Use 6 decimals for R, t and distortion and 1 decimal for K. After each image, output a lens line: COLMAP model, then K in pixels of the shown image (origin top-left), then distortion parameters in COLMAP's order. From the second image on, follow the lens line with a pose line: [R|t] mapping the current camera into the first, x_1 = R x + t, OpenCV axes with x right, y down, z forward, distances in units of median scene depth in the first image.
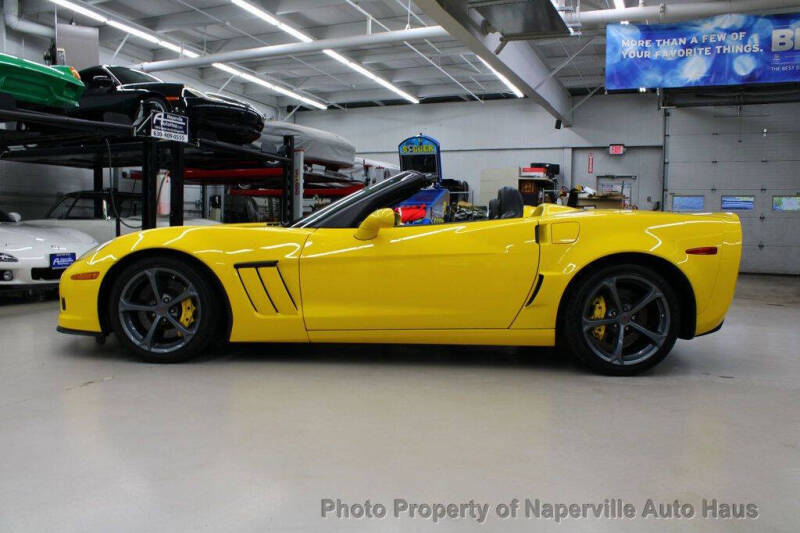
lens RADIAL K [[670.8, 0, 398.7], [0, 670.8, 268.2], [0, 0, 1]] dist [-0.168691, 0.144112]
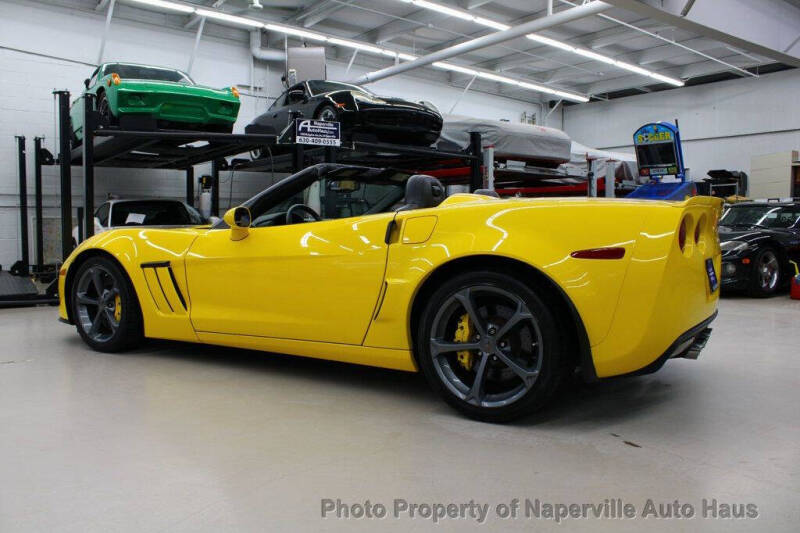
lens RADIAL K [[670.8, 0, 398.7], [0, 670.8, 268.2], [0, 0, 1]] dist [-0.168691, 0.144112]
pose [[0.862215, 0.017848, -0.506229, 0.227668], [-0.018223, 0.999825, 0.004213, -0.003872], [0.506215, 0.005592, 0.862389, 0.108111]]
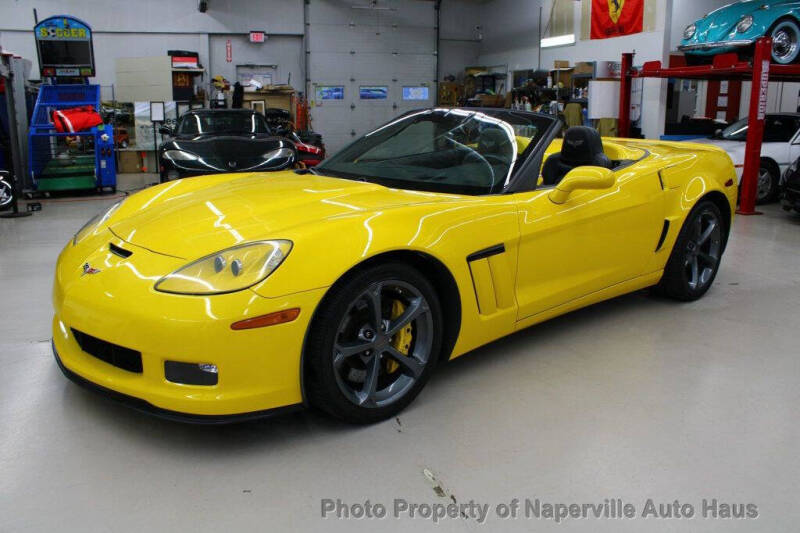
lens RADIAL K [[682.4, 0, 400.8], [0, 682.4, 270.2], [0, 0, 1]] dist [-0.169849, 0.154329]
pose [[0.745132, -0.170692, 0.644703, -0.278455], [0.050522, 0.978361, 0.200640, -0.051350], [-0.665000, -0.116932, 0.737632, 0.177576]]
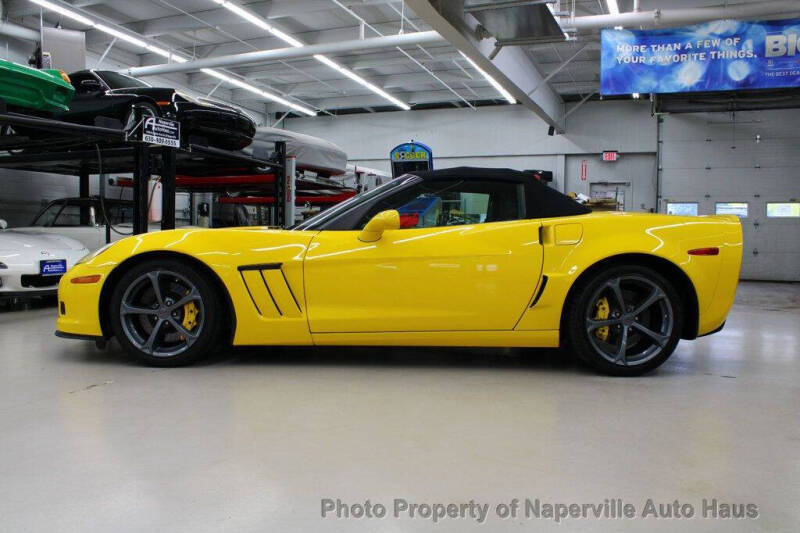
lens RADIAL K [[684.8, 0, 400.7], [0, 684.8, 269.8], [0, 0, 1]] dist [-0.161026, 0.135247]
pose [[0.999762, -0.003627, 0.021512, -0.009215], [0.003918, 0.999901, -0.013512, 0.004807], [-0.021460, 0.013593, 0.999677, -0.007517]]
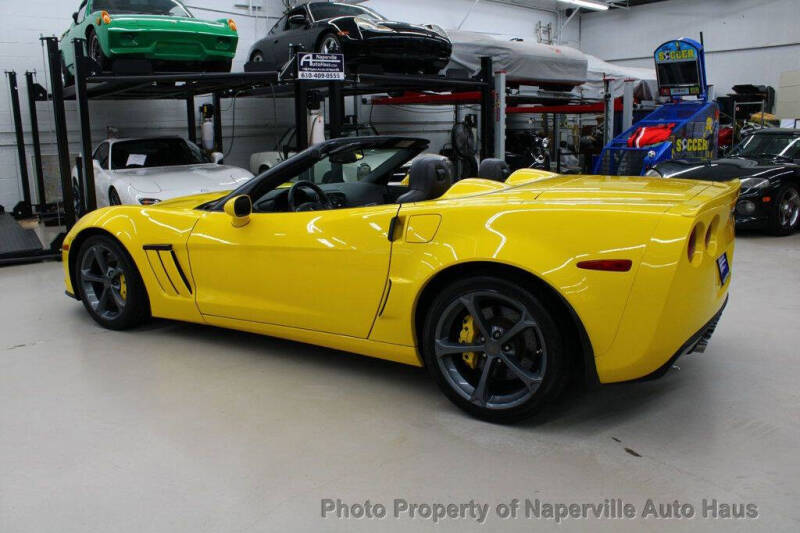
lens RADIAL K [[684.8, 0, 400.7], [0, 684.8, 269.8], [0, 0, 1]] dist [-0.161026, 0.135247]
pose [[0.854890, 0.076387, -0.513155, 0.230219], [-0.000124, 0.989132, 0.147032, -0.044196], [0.518809, -0.125633, 0.845609, 0.110562]]
